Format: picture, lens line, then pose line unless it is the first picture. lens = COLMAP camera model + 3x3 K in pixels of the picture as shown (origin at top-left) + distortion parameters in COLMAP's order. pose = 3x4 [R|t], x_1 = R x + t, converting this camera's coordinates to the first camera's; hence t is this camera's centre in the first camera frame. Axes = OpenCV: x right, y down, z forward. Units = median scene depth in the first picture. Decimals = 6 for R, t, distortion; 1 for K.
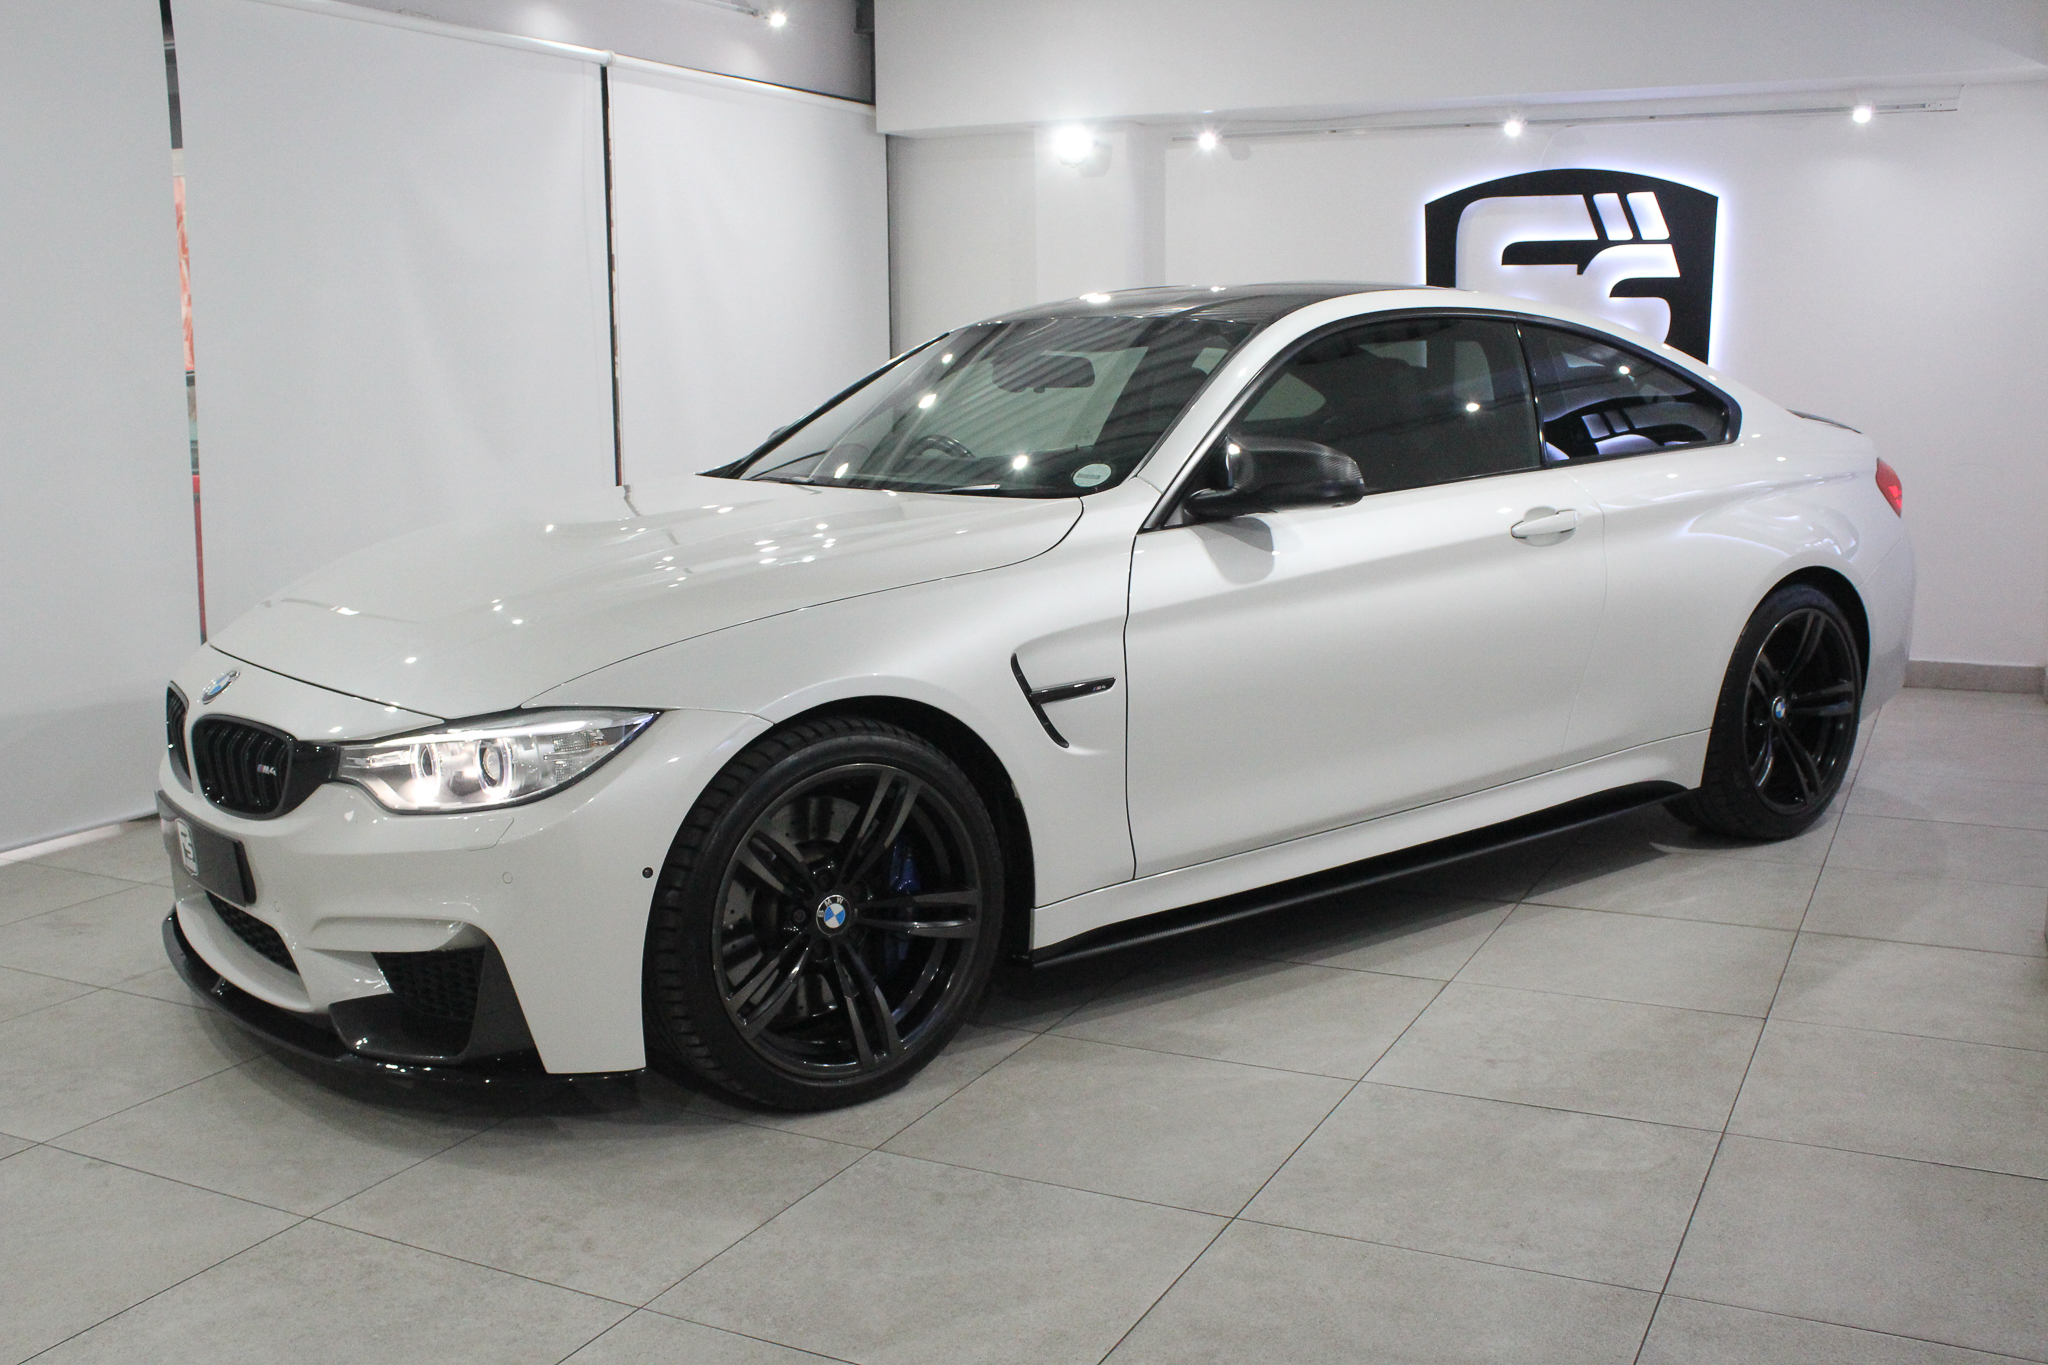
lens RADIAL K [[1988.6, 0, 1024.0], [0, 1988.6, 682.5], [0, 0, 1]] dist [-0.100068, 0.009776]
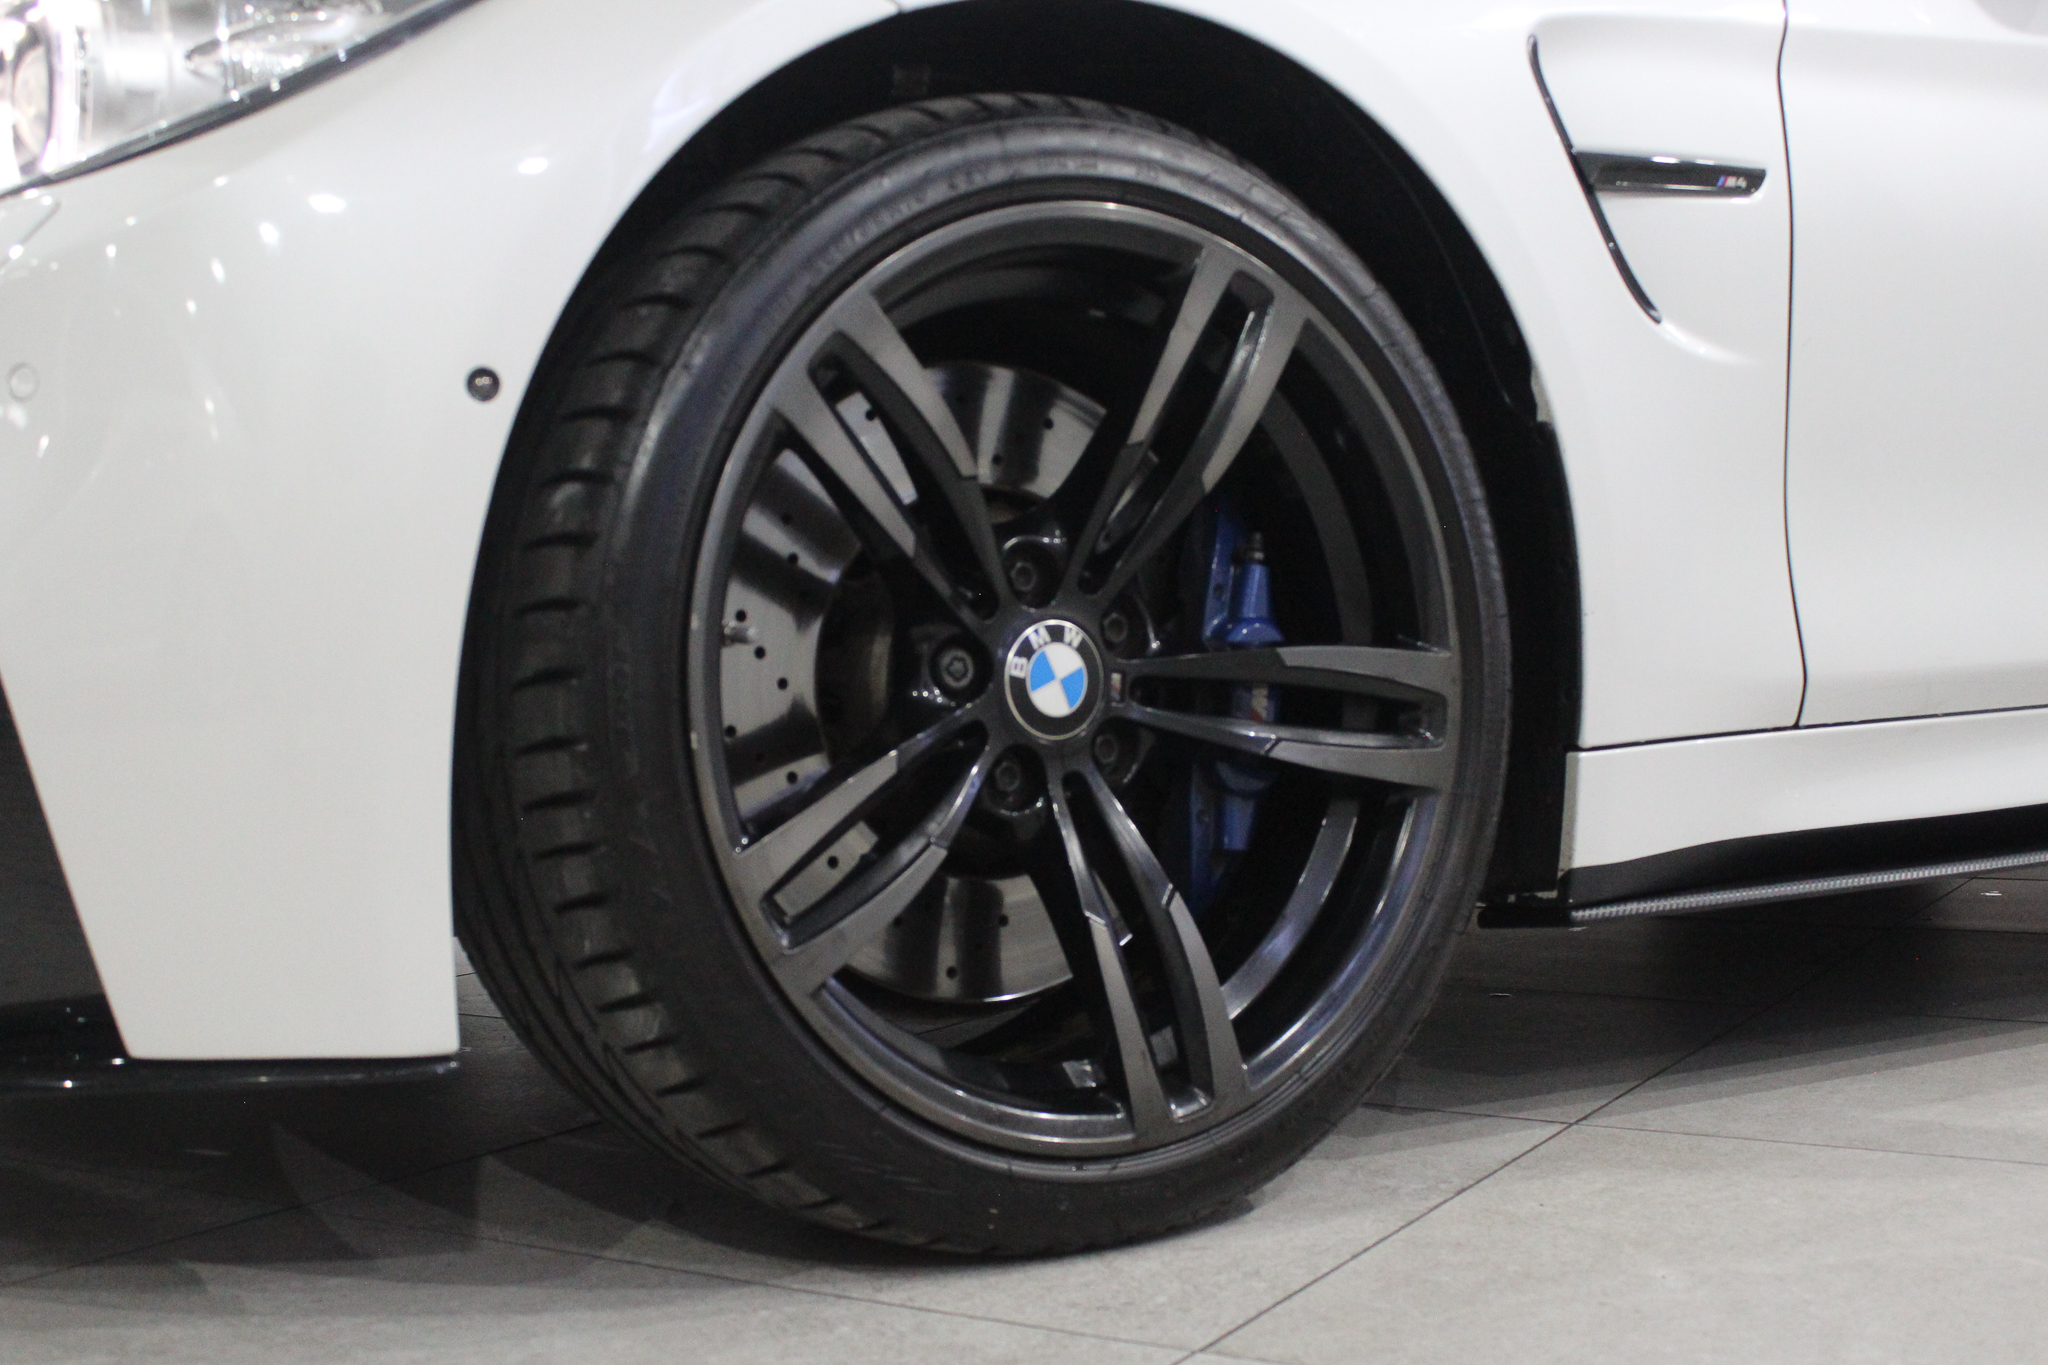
lens RADIAL K [[2373.2, 0, 1019.7], [0, 2373.2, 713.0], [0, 0, 1]] dist [-0.063861, -0.000886]
pose [[0.998575, 0.001898, -0.053333, -0.079782], [-0.009482, 0.989776, -0.142313, 0.180867], [0.052518, 0.142616, 0.988384, 0.593334]]
